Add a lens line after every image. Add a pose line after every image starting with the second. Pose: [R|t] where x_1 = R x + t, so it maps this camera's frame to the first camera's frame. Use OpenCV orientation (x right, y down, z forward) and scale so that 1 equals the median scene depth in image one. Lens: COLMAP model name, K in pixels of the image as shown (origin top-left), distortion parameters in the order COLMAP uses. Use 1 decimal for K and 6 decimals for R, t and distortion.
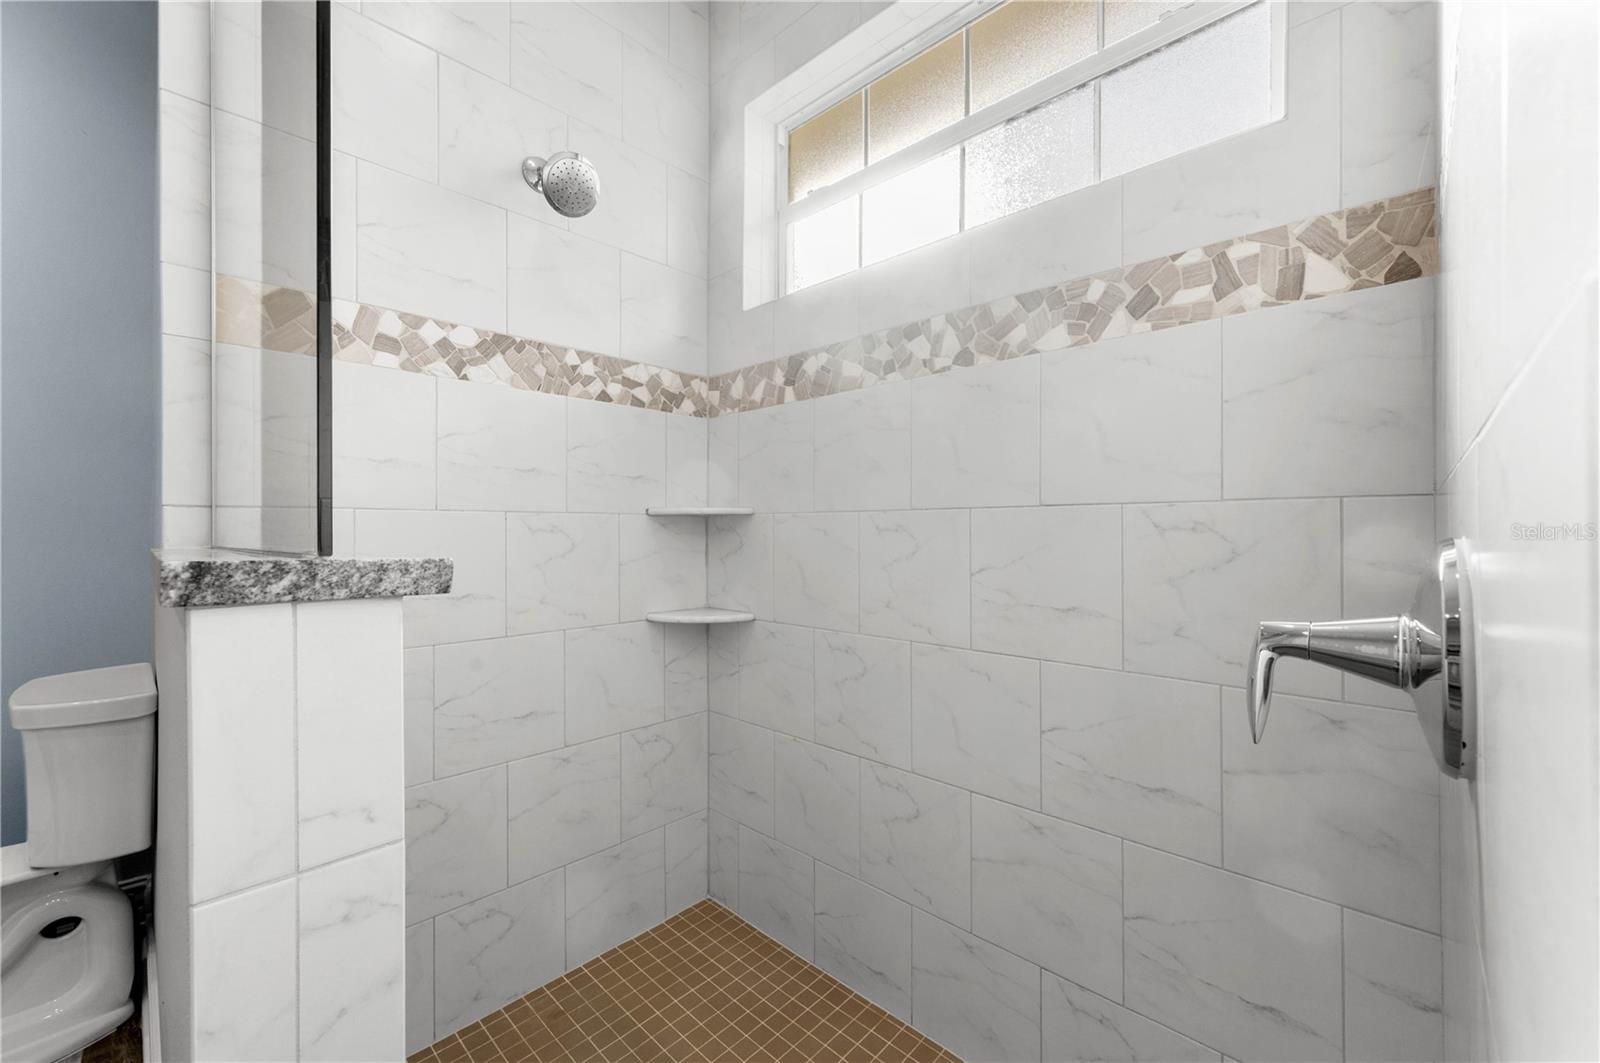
lens RADIAL K [[639.0, 0, 805.8], [0, 639.0, 531.7], [0, 0, 1]] dist [-0.004857, 0.000132]
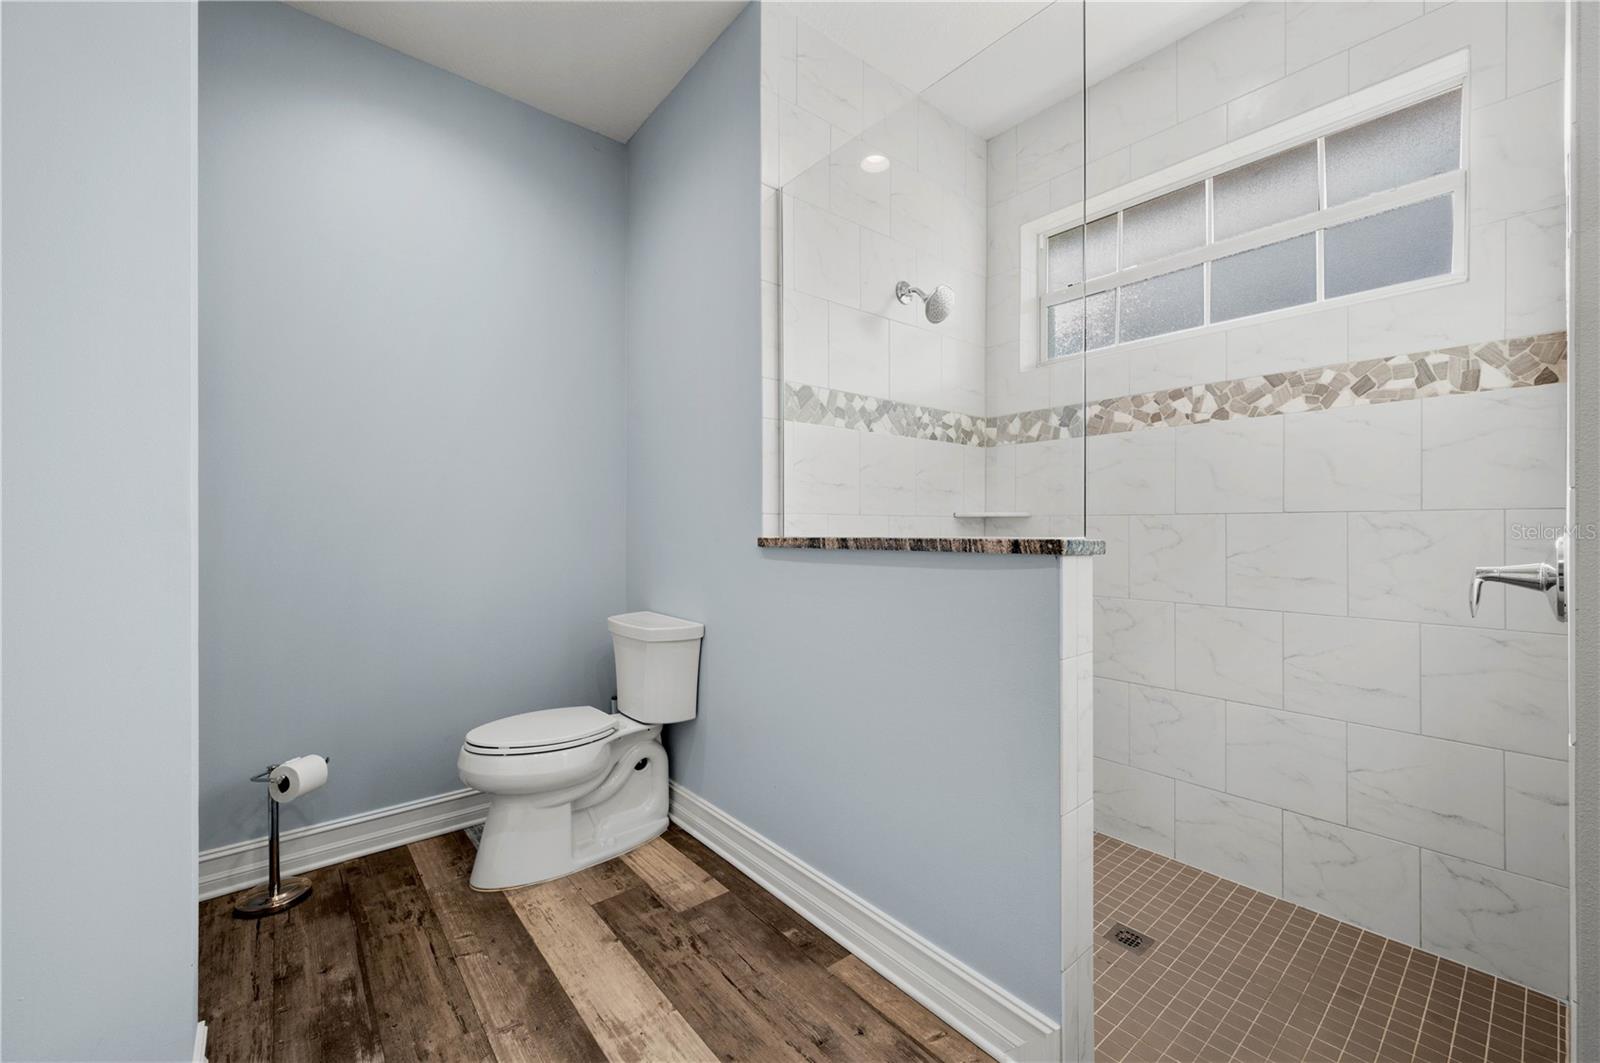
lens RADIAL K [[639.0, 0, 795.8], [0, 639.0, 530.1], [0, 0, 1]] dist [-0.004857, 0.000132]
pose [[0.992701, 0.001392, -0.120590, -0.623821], [-0.000868, 0.999990, 0.004393, -0.004035], [0.120595, -0.004257, 0.992693, -0.682924]]
